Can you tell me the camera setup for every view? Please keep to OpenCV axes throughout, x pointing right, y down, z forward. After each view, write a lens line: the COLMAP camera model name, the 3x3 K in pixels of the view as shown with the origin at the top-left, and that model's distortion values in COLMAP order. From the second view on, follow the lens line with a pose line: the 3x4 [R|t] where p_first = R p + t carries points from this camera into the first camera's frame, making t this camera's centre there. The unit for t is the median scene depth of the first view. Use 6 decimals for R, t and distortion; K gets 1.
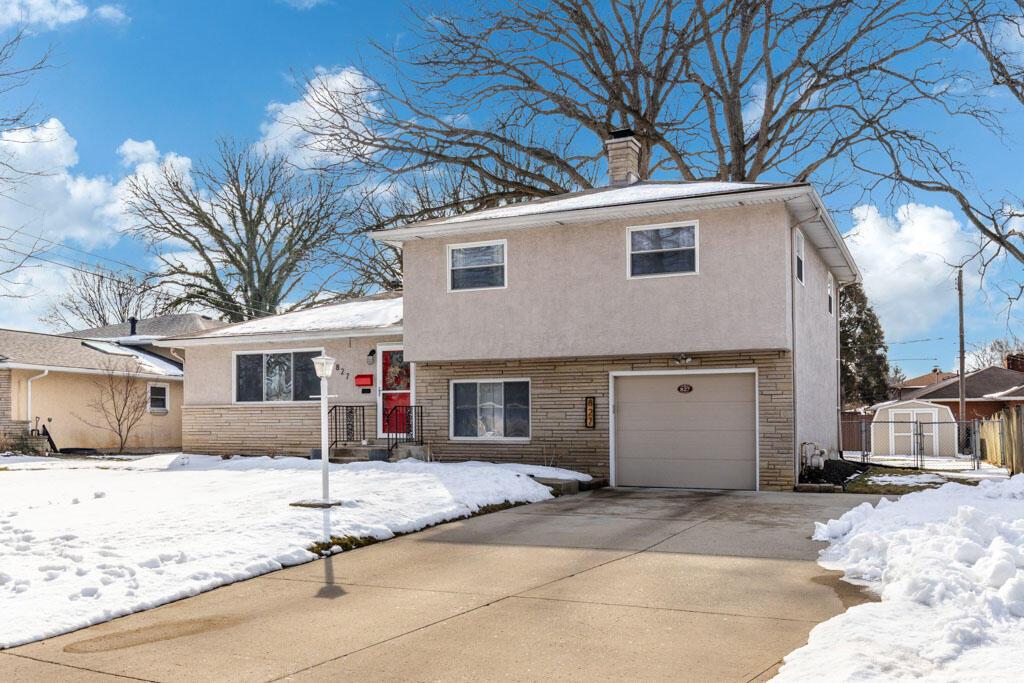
lens RADIAL K [[905.6, 0, 511.6], [0, 905.6, 335.3], [0, 0, 1]] dist [0.003980, -0.001343]
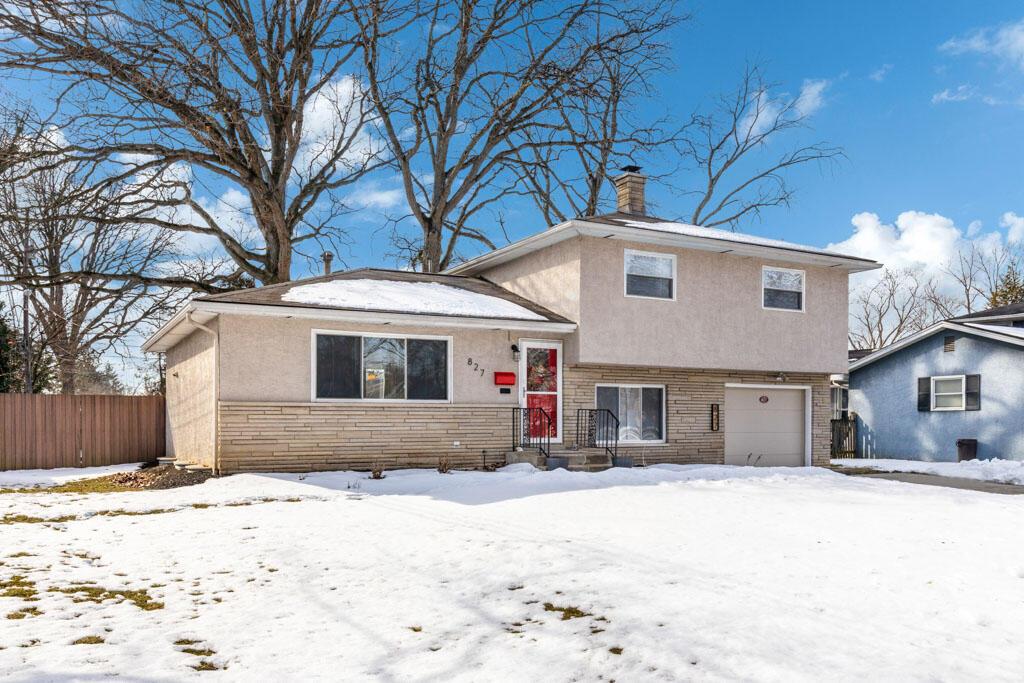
lens RADIAL K [[852.5, 0, 511.4], [0, 852.5, 346.6], [0, 0, 1]] dist [0.006877, -0.001200]
pose [[0.577775, 0.072260, 0.812991, -0.901737], [-0.081318, 0.996214, -0.030755, 0.046806], [-0.812135, -0.048341, 0.581463, 0.549552]]
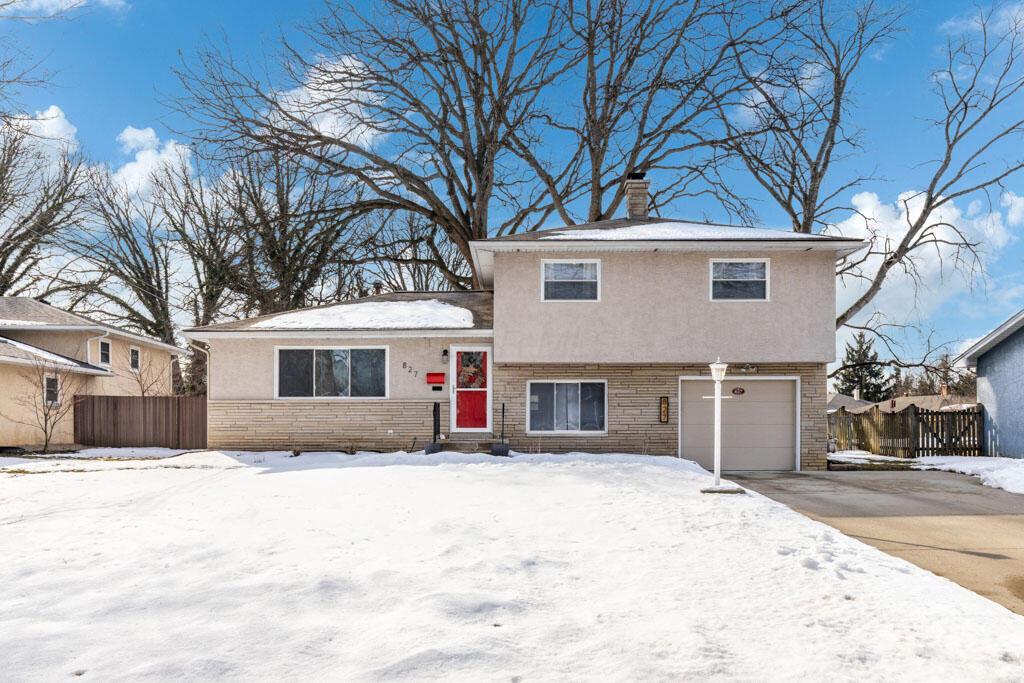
lens RADIAL K [[825.6, 0, 513.8], [0, 825.6, 344.8], [0, 0, 1]] dist [0.009521, 0.008930]
pose [[0.905683, 0.037217, 0.422319, -0.527499], [-0.041217, 0.999150, 0.000341, 0.006612], [-0.421948, -0.017715, 0.906447, 0.089218]]
